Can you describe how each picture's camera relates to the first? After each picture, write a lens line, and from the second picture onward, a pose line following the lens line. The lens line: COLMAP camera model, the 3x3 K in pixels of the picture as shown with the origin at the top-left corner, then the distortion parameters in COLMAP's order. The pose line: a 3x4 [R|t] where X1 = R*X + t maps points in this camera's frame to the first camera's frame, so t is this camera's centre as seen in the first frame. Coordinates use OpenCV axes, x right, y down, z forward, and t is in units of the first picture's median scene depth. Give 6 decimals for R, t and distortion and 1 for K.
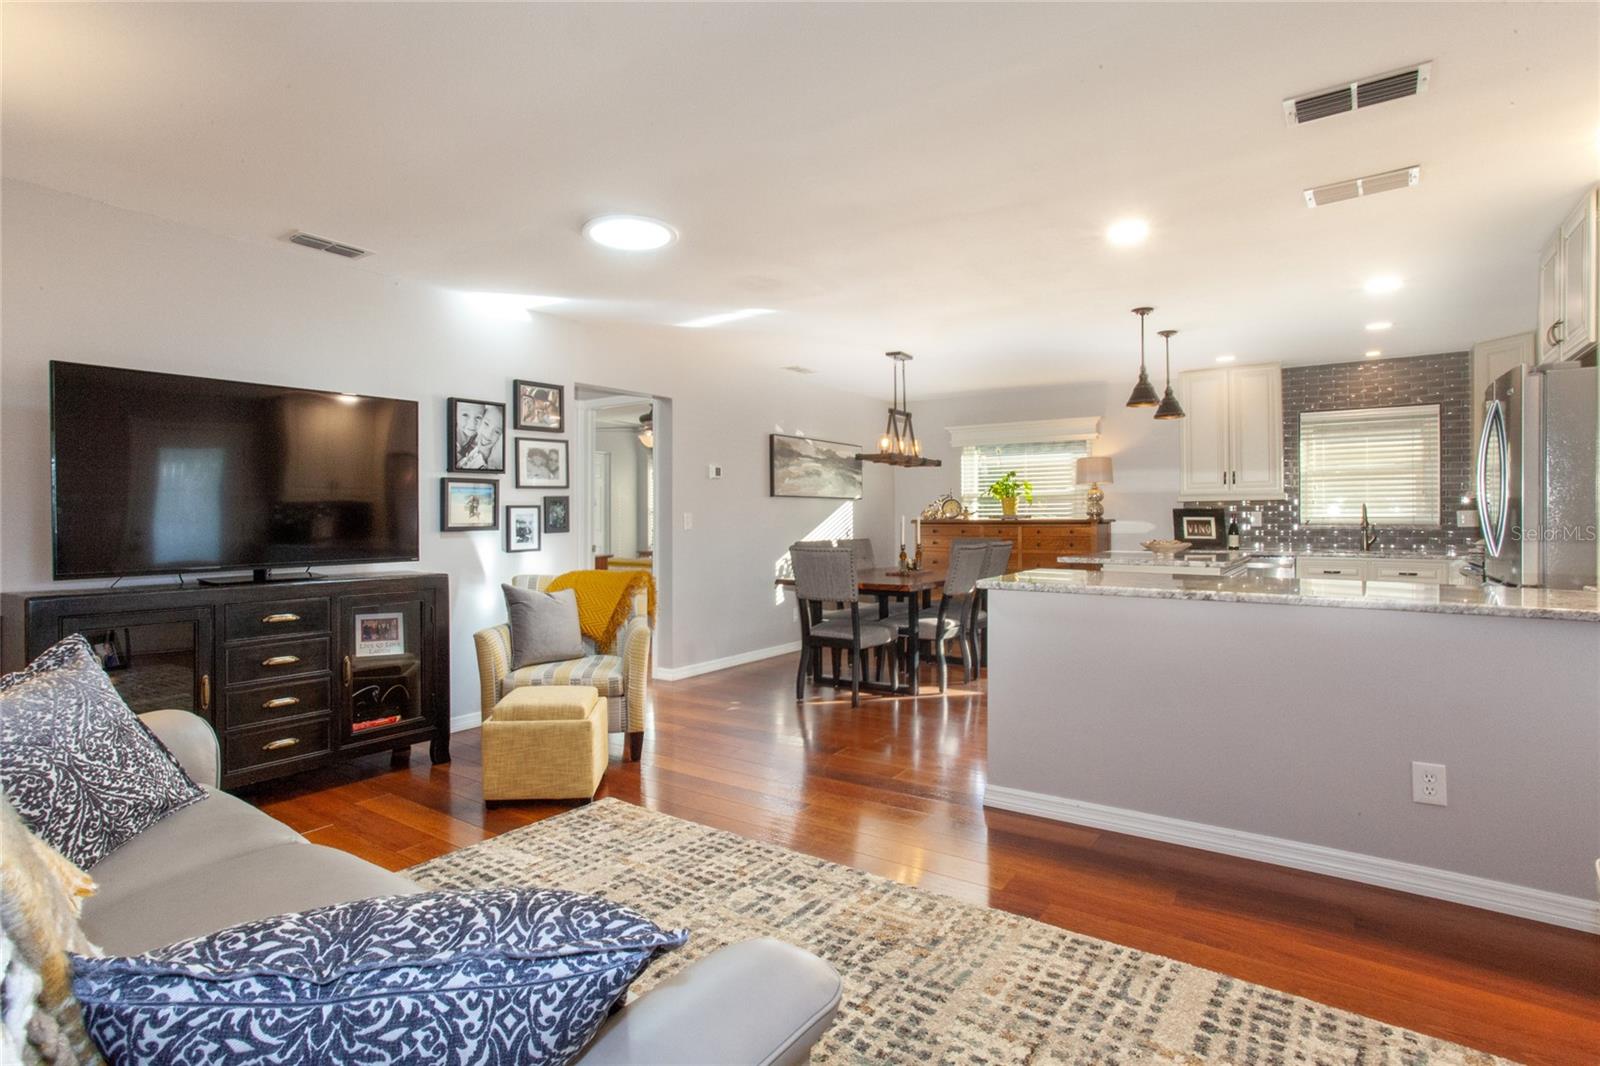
lens RADIAL K [[796.7, 0, 794.4], [0, 796.7, 527.8], [0, 0, 1]] dist [-0.057010, 0.035771]
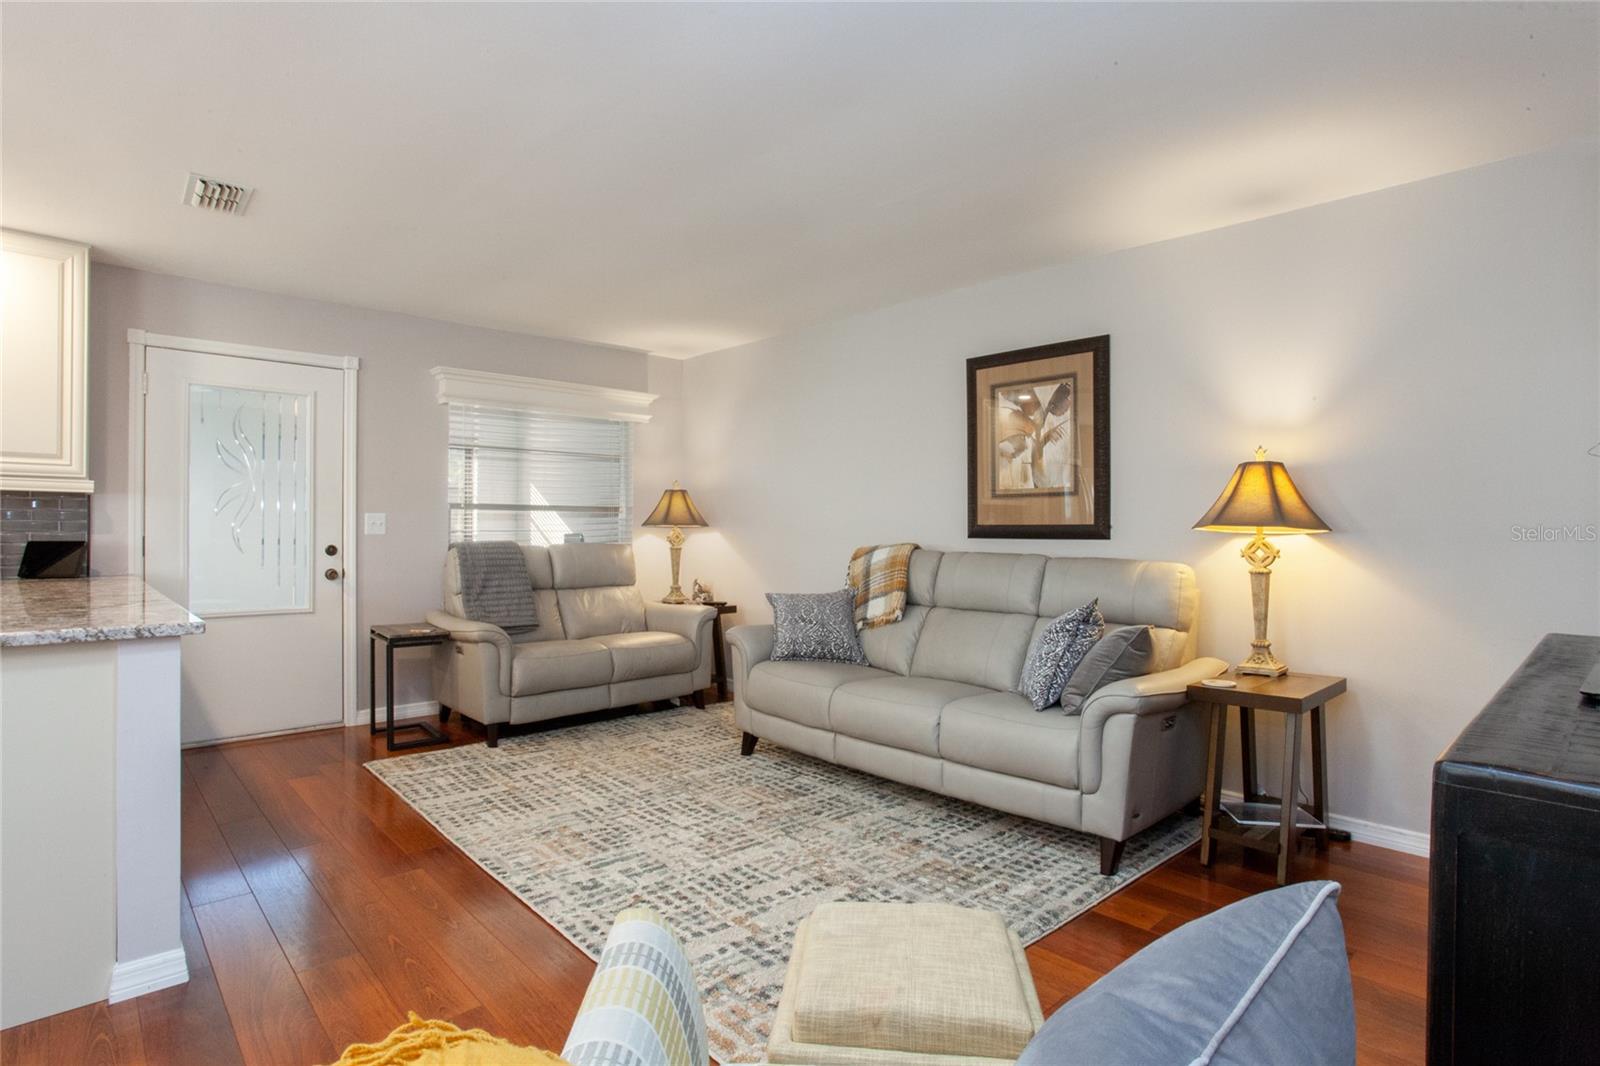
lens RADIAL K [[817.3, 0, 788.0], [0, 817.3, 533.3], [0, 0, 1]] dist [-0.045980, 0.000936]
pose [[-0.974641, -0.004605, 0.223729, -0.344482], [-0.000805, 0.999854, 0.017075, -0.012376], [-0.223775, 0.016462, -0.974502, 1.428043]]
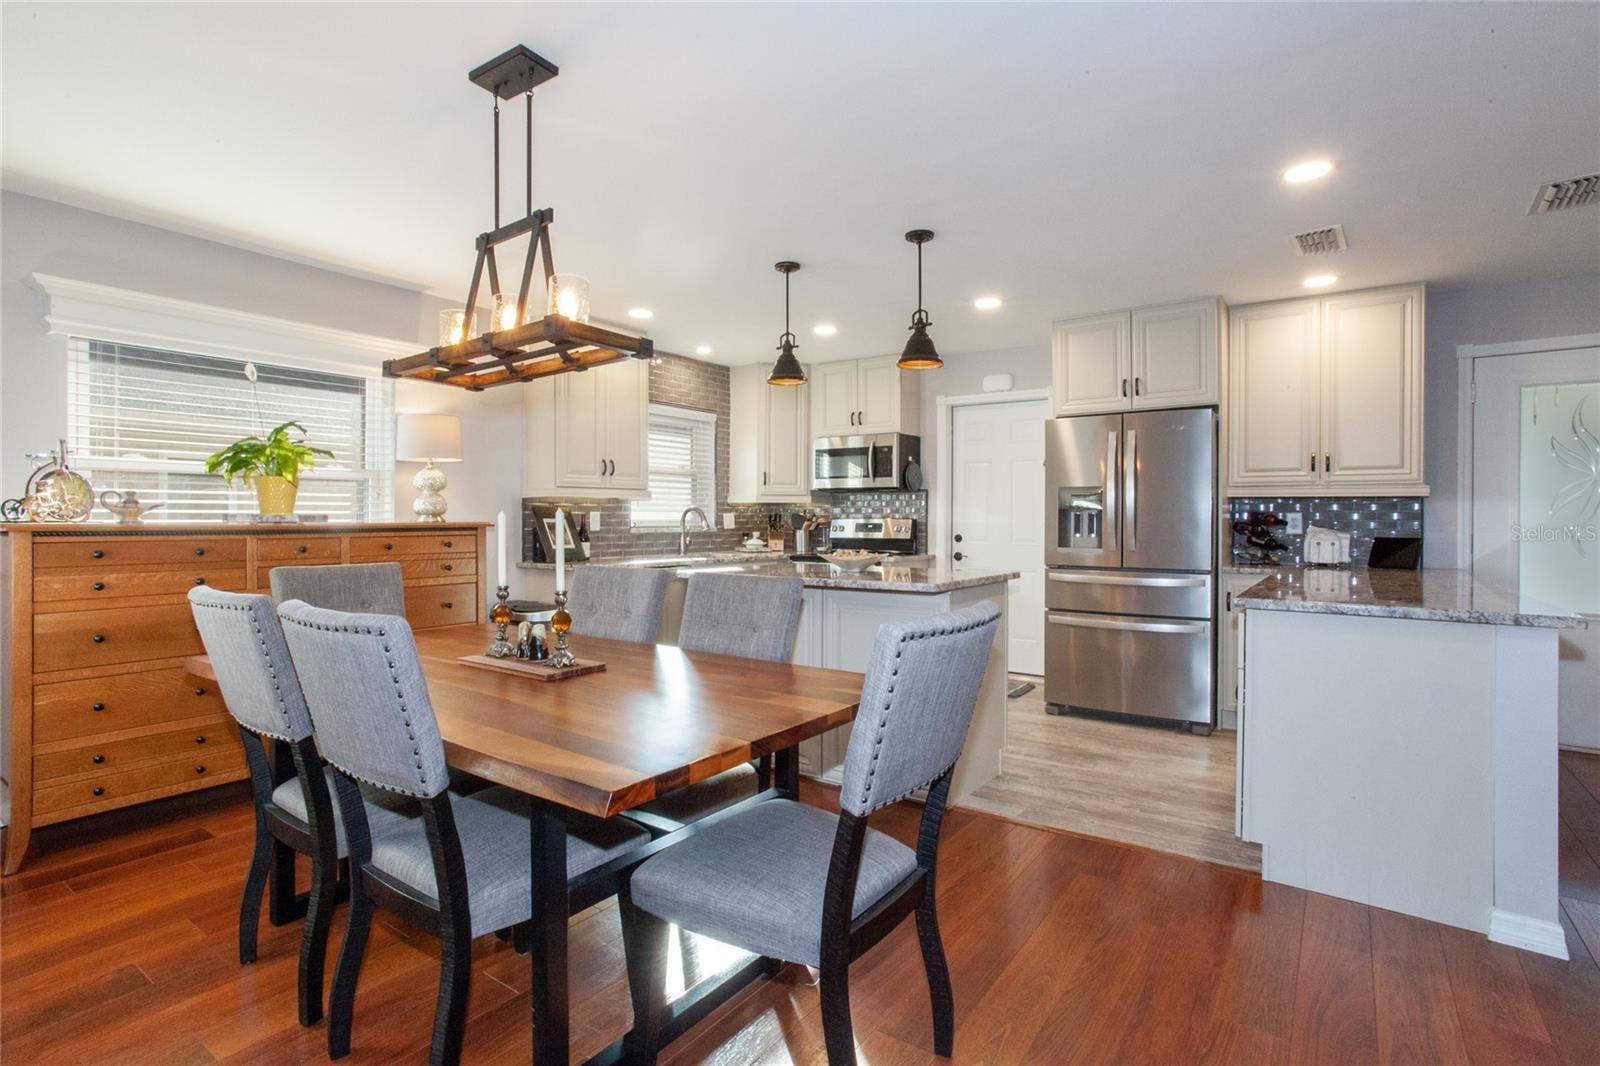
lens RADIAL K [[778.7, 0, 798.1], [0, 778.7, 525.4], [0, 0, 1]] dist [-0.038469, 0.023580]
pose [[0.015057, -0.007794, 0.999856, -0.395247], [0.009868, 0.999922, 0.007646, -0.022032], [-0.999838, 0.009751, 0.015132, 1.561943]]
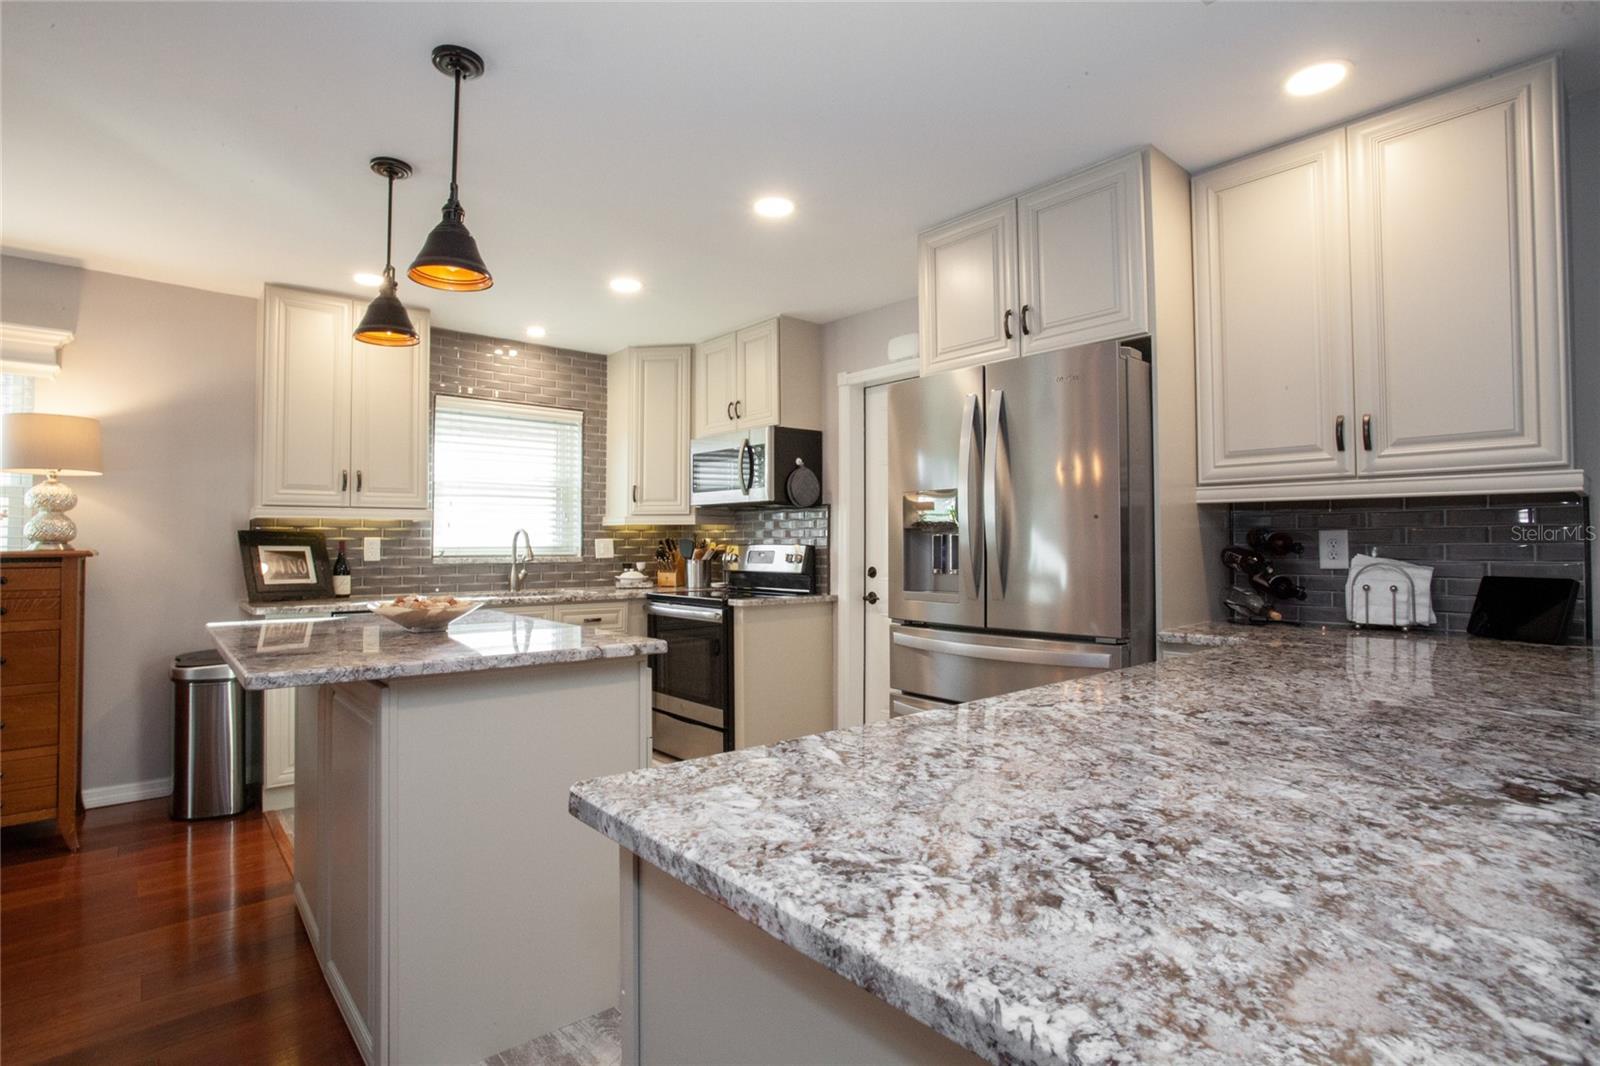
lens RADIAL K [[796.7, 0, 794.4], [0, 796.7, 527.8], [0, 0, 1]] dist [-0.057010, 0.035771]
pose [[0.258206, 0.023507, 0.965804, 0.118989], [0.012819, 0.999533, -0.027755, -0.012984], [-0.966005, 0.019548, 0.257784, 1.005397]]
